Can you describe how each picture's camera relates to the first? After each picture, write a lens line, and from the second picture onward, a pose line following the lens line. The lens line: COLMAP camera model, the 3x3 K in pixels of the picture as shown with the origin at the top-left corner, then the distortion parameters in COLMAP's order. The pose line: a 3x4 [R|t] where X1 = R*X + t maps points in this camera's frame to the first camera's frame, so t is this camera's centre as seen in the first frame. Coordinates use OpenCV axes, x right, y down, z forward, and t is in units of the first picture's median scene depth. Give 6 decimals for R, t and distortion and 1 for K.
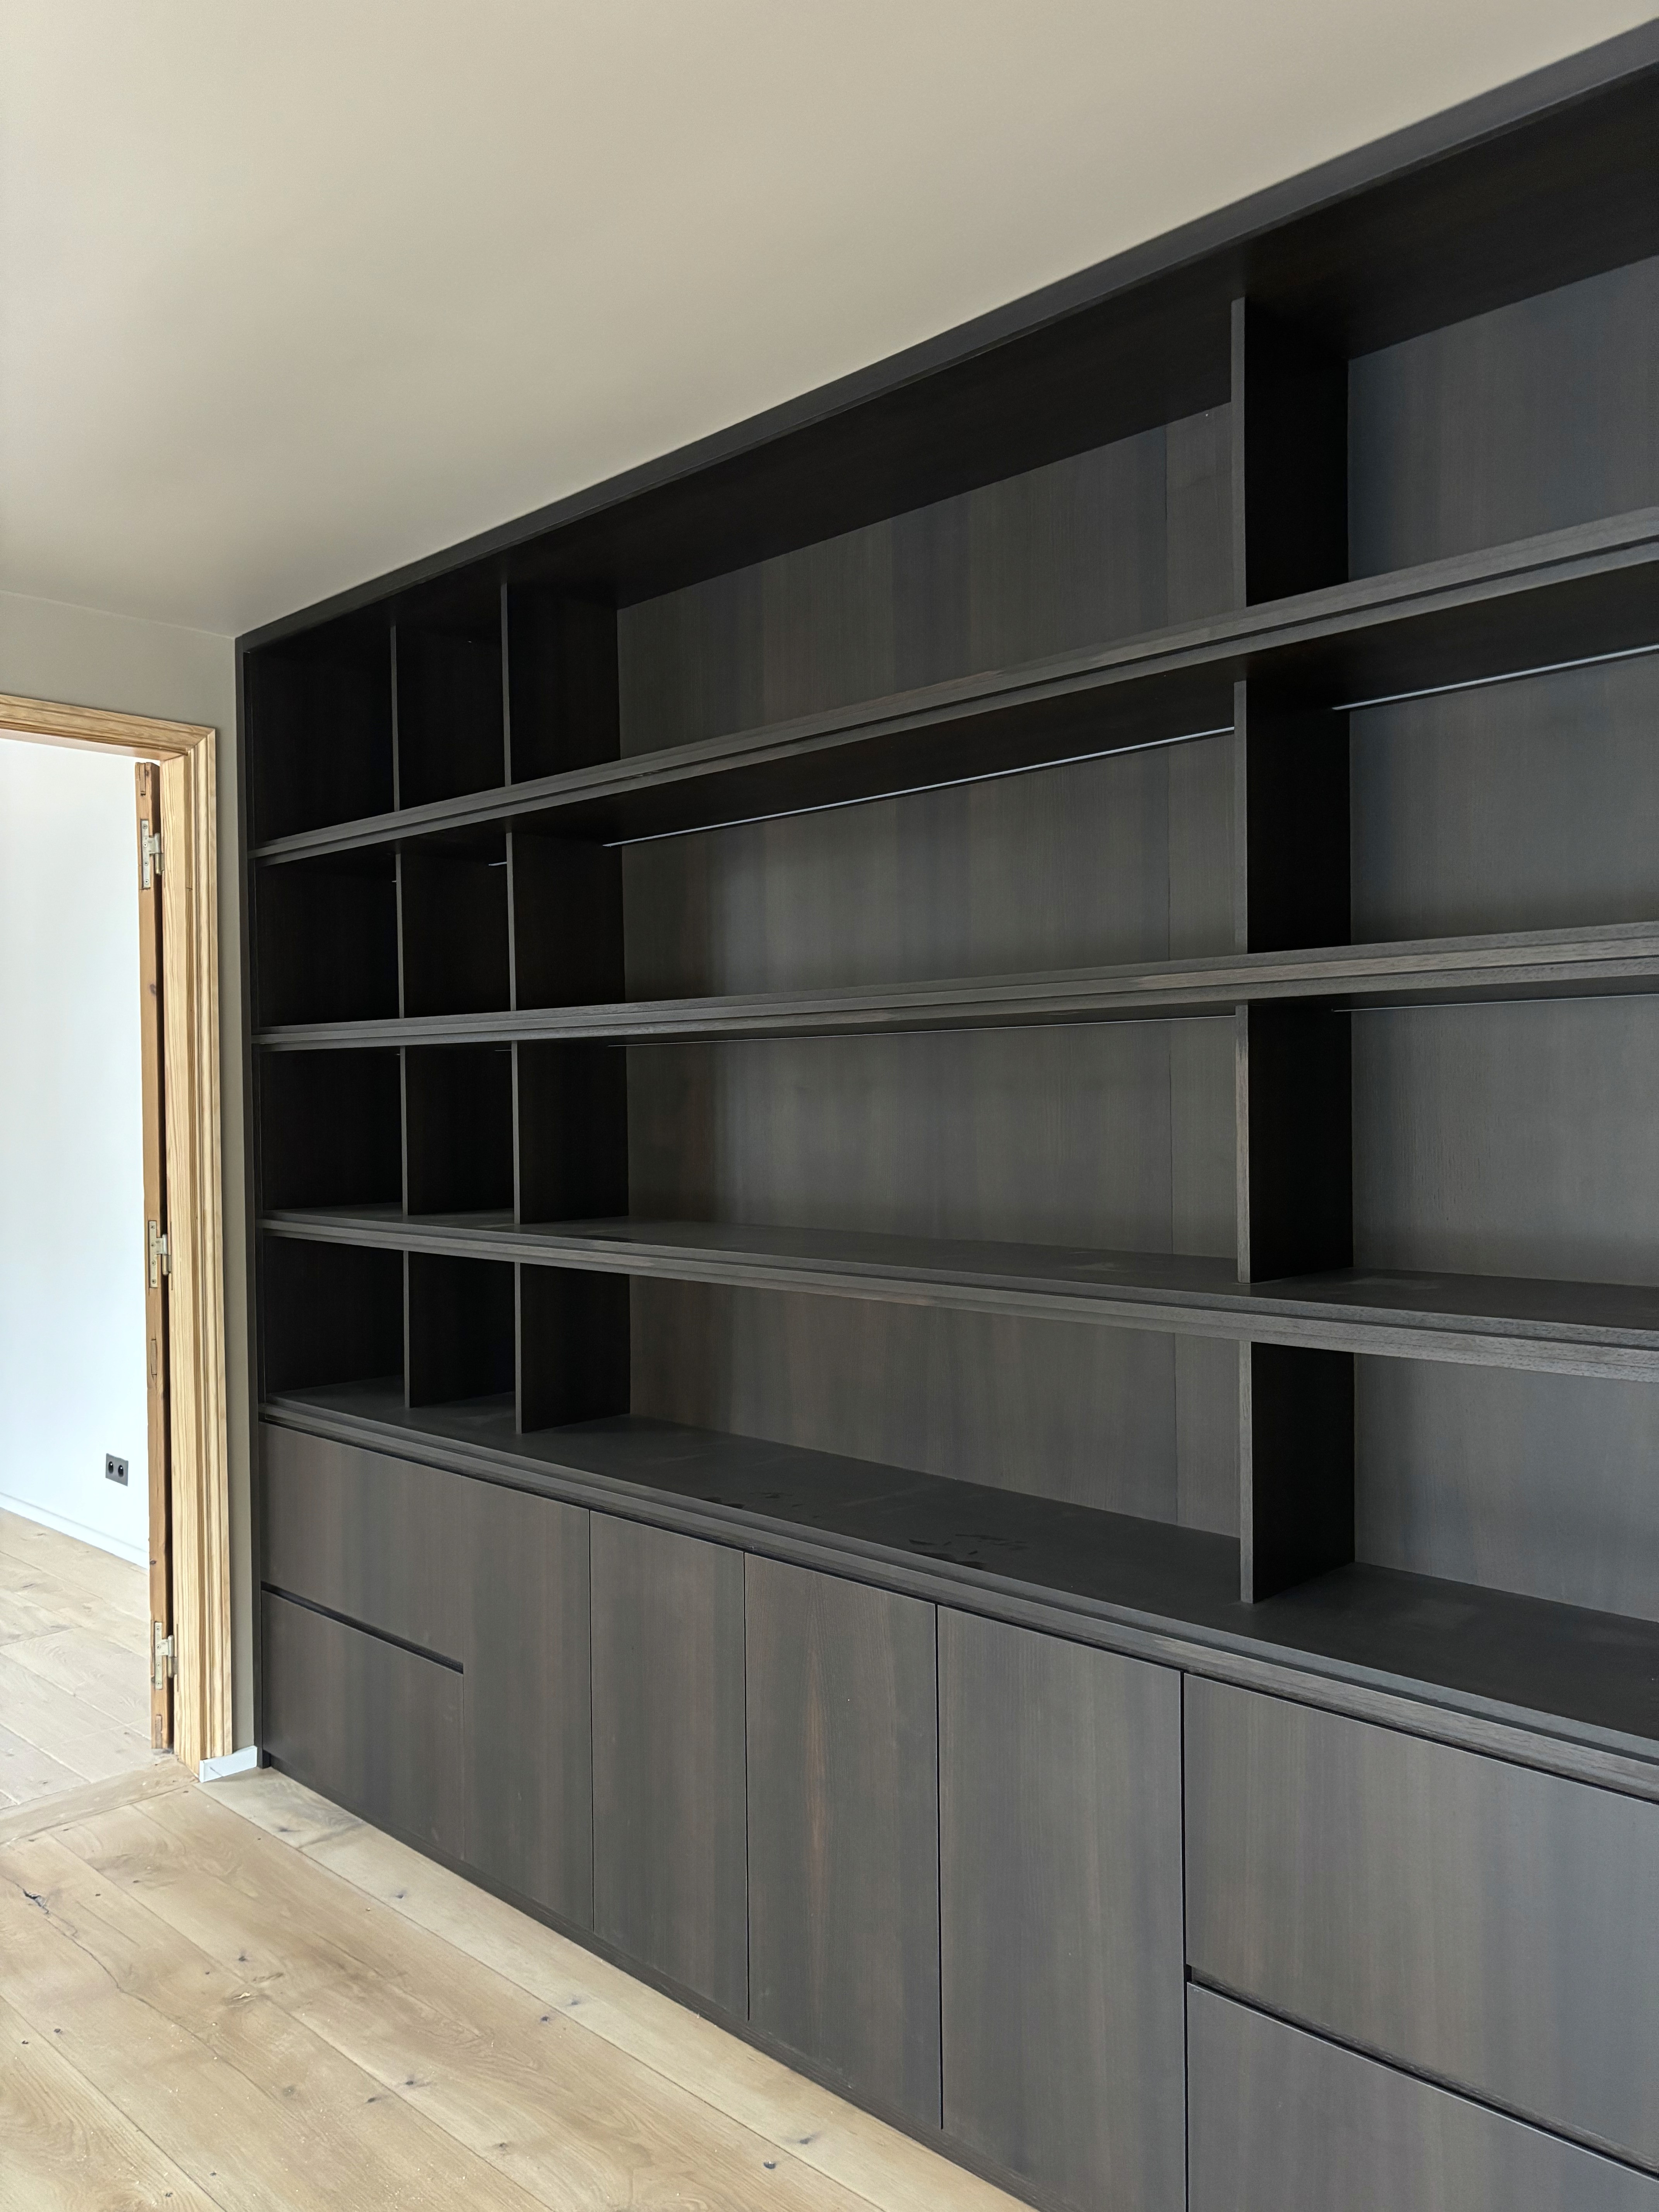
lens RADIAL K [[1678.0, 0, 837.3], [0, 1678.0, 1111.3], [0, 0, 1]] dist [0.024341, -0.015969]
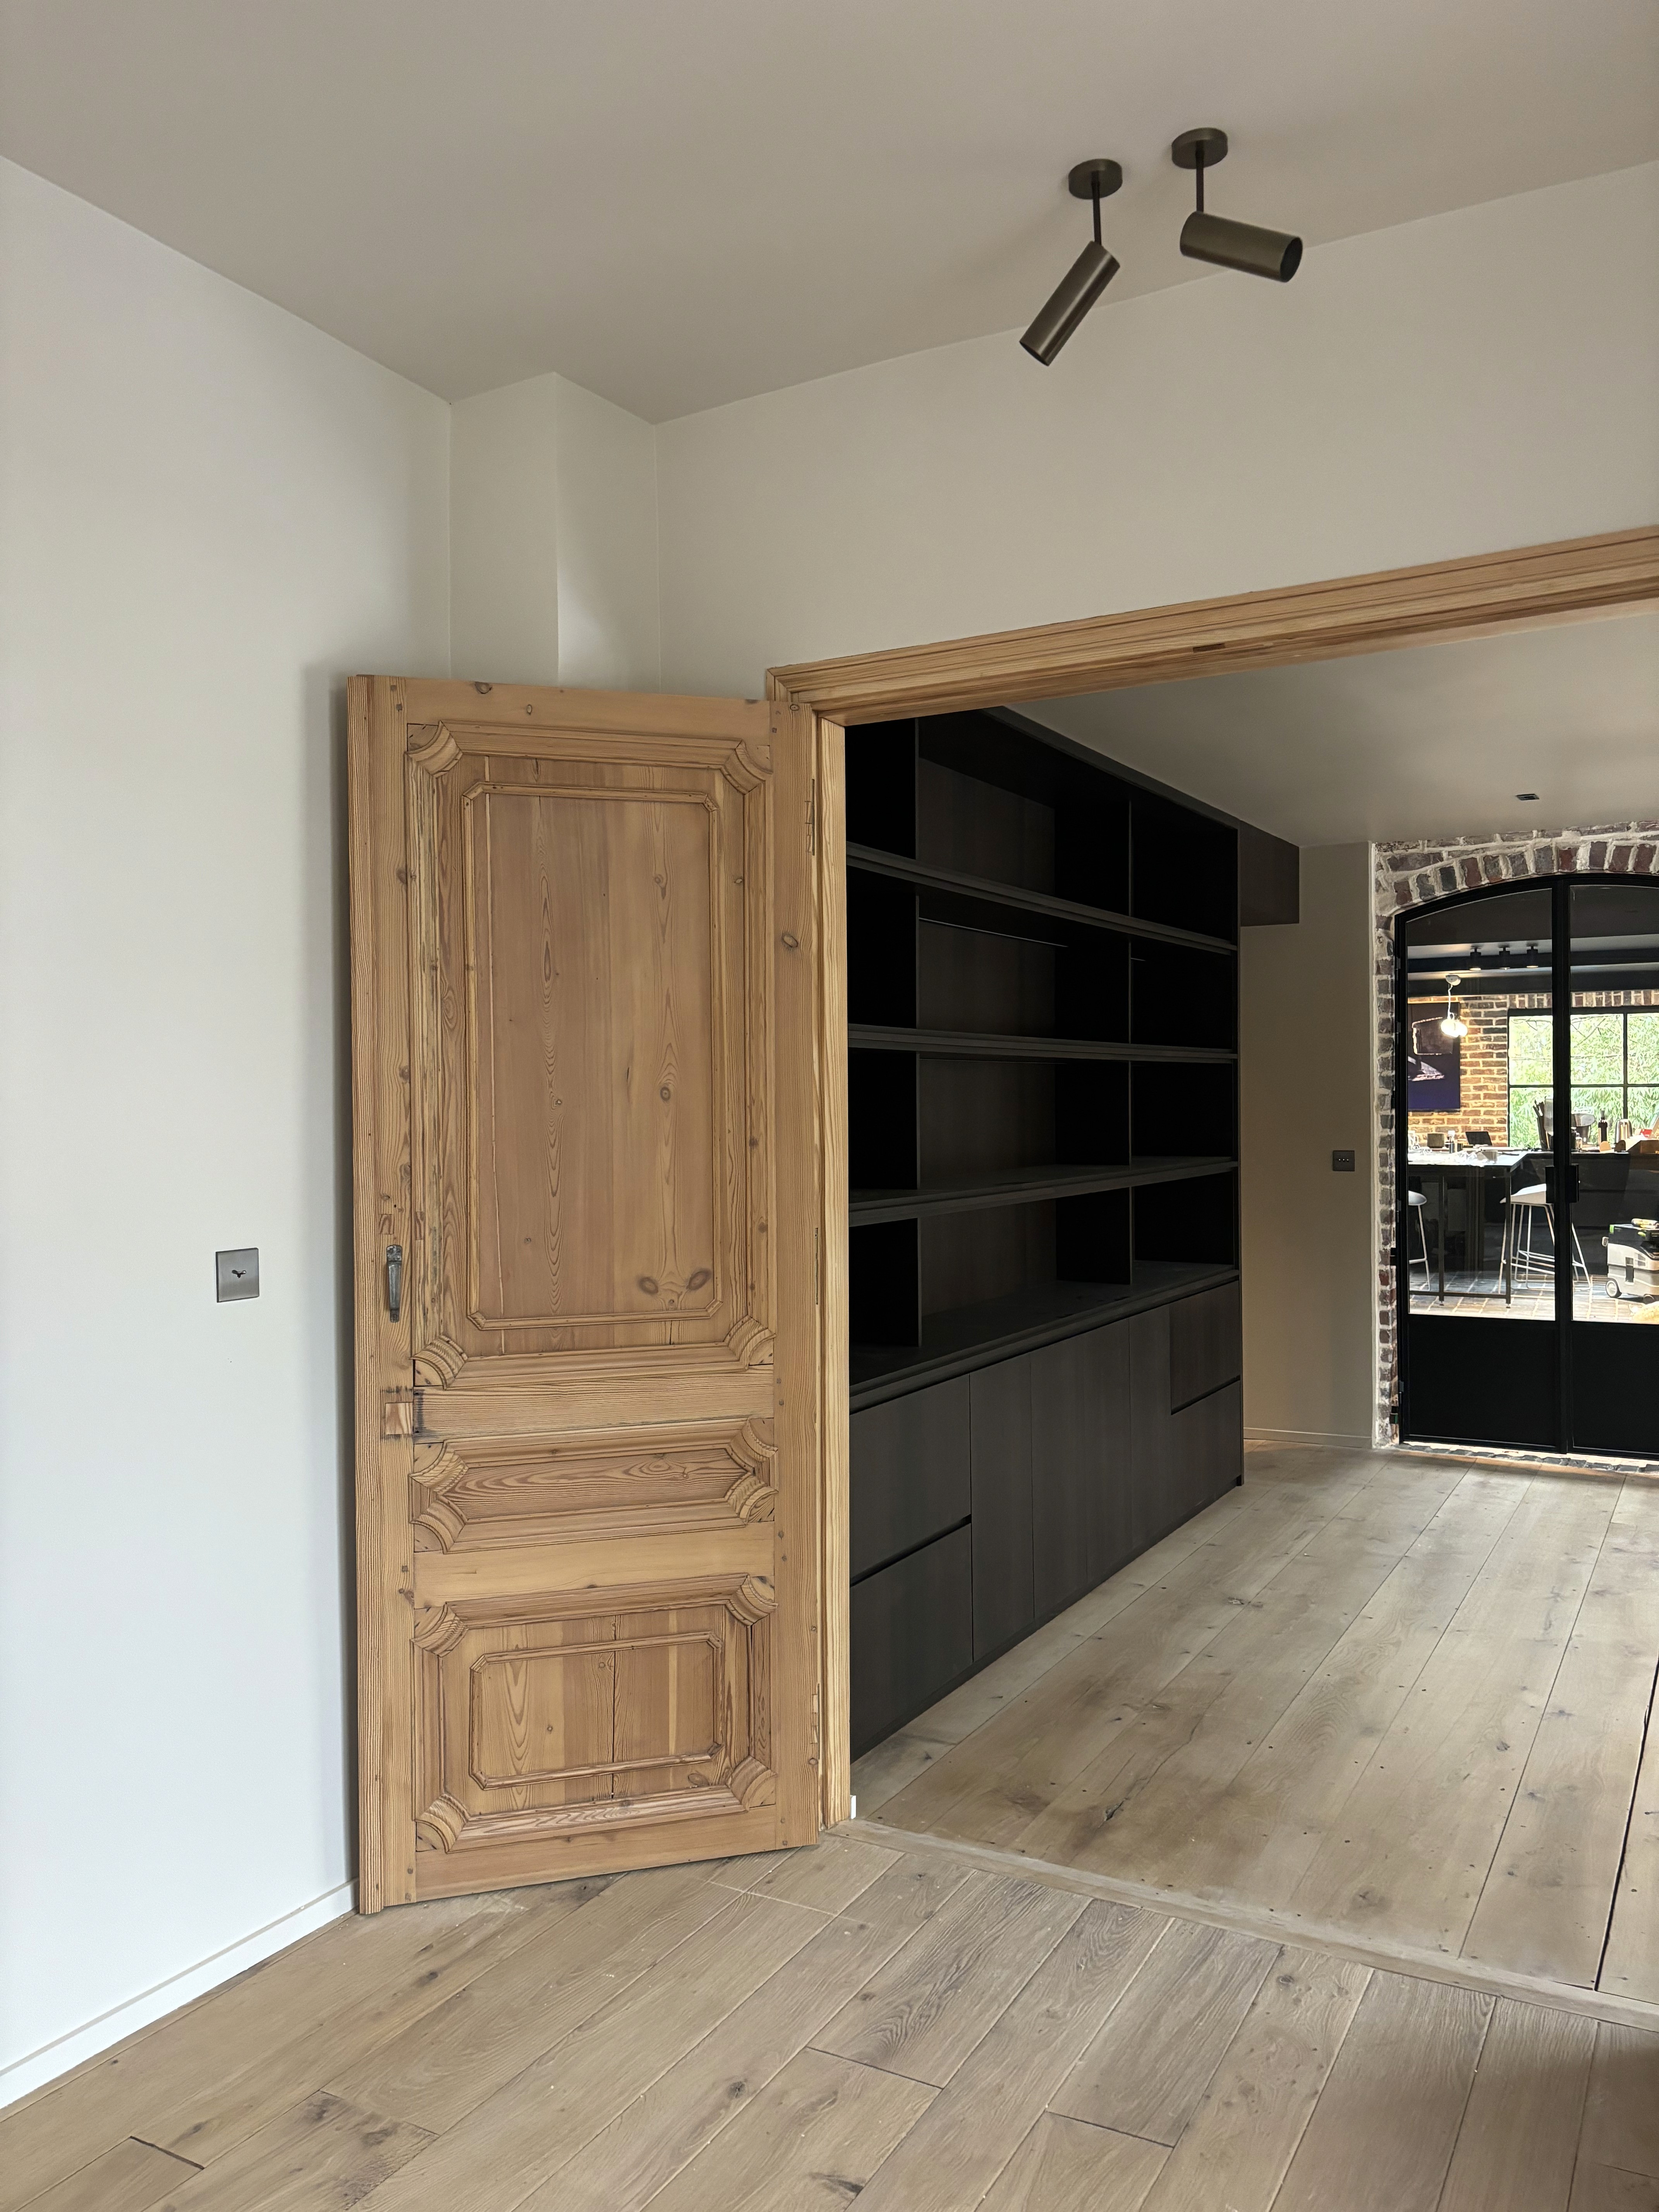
lens RADIAL K [[1678.0, 0, 832.8], [0, 1678.0, 1094.9], [0, 0, 1]] dist [0.024341, -0.015969]
pose [[-0.245944, 0.002627, 0.969281, -1.681007], [0.024146, 0.999703, 0.003418, -0.016900], [-0.968983, 0.024244, -0.245934, 1.603726]]
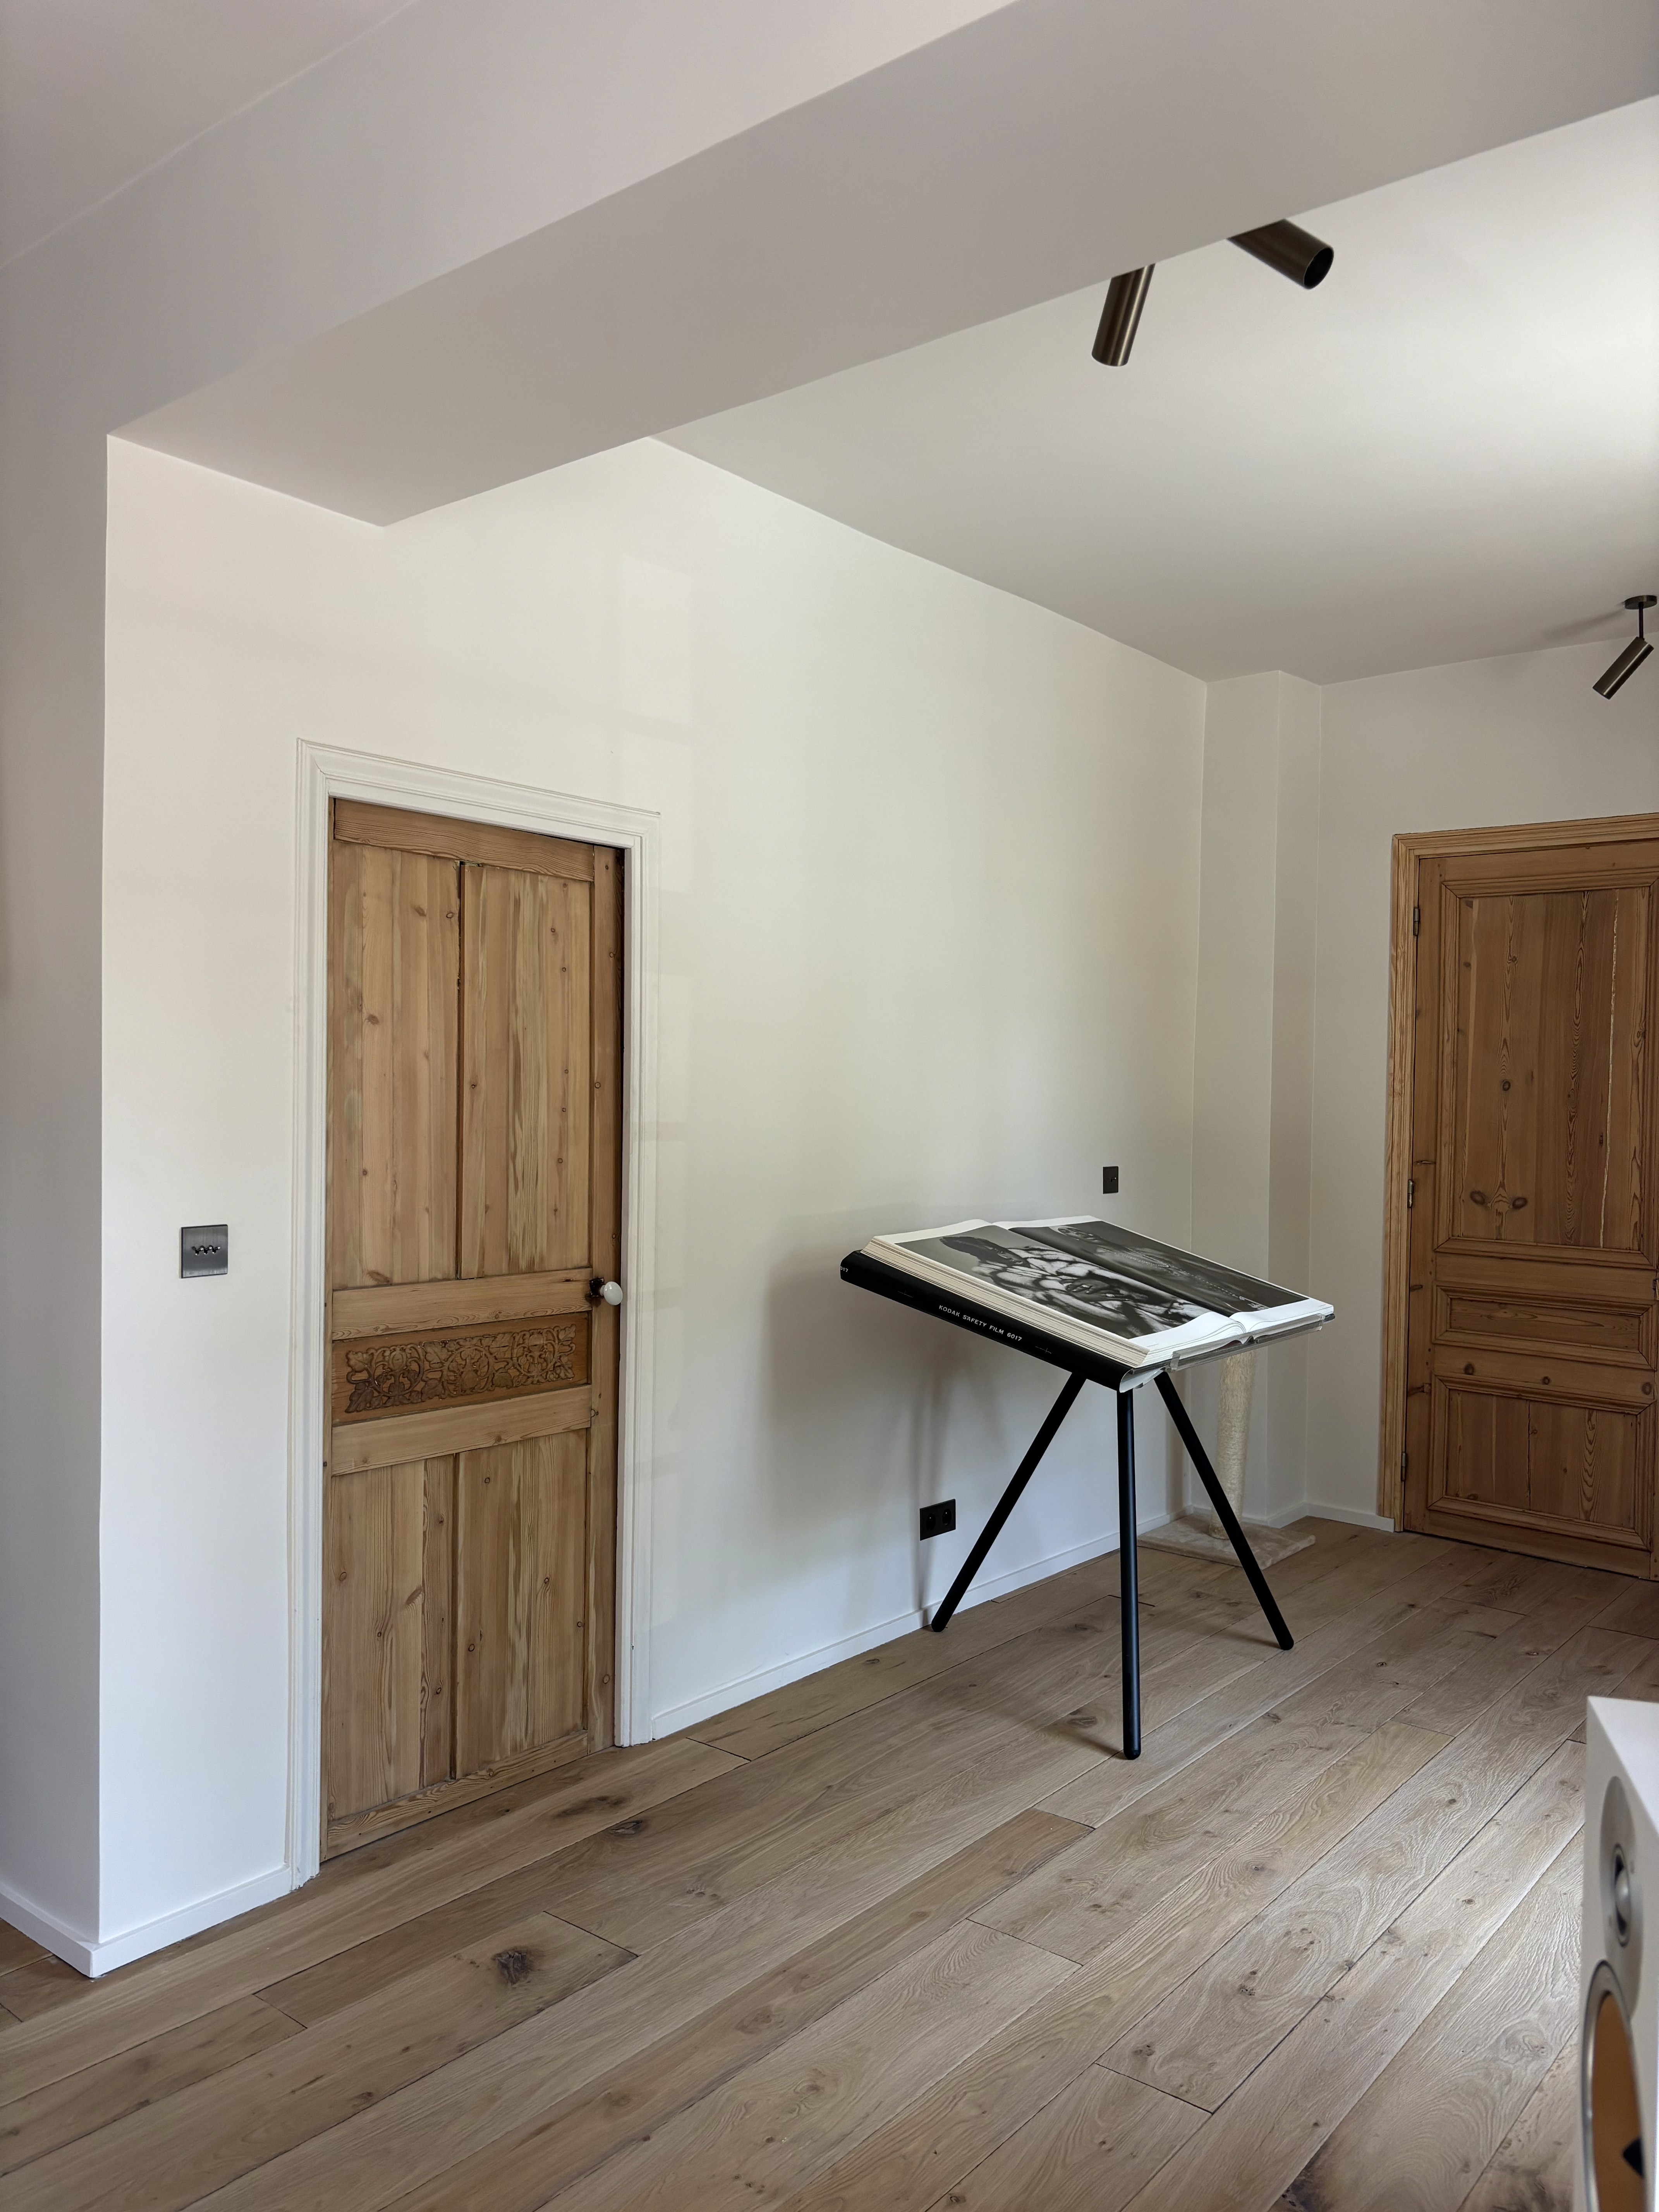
lens RADIAL K [[1678.0, 0, 830.7], [0, 1678.0, 1109.9], [0, 0, 1]] dist [0.024341, -0.015969]
pose [[-0.078437, -0.017739, 0.996761, -2.472008], [0.006116, 0.999814, 0.018274, -0.028631], [-0.996900, 0.007530, -0.078314, 2.178598]]
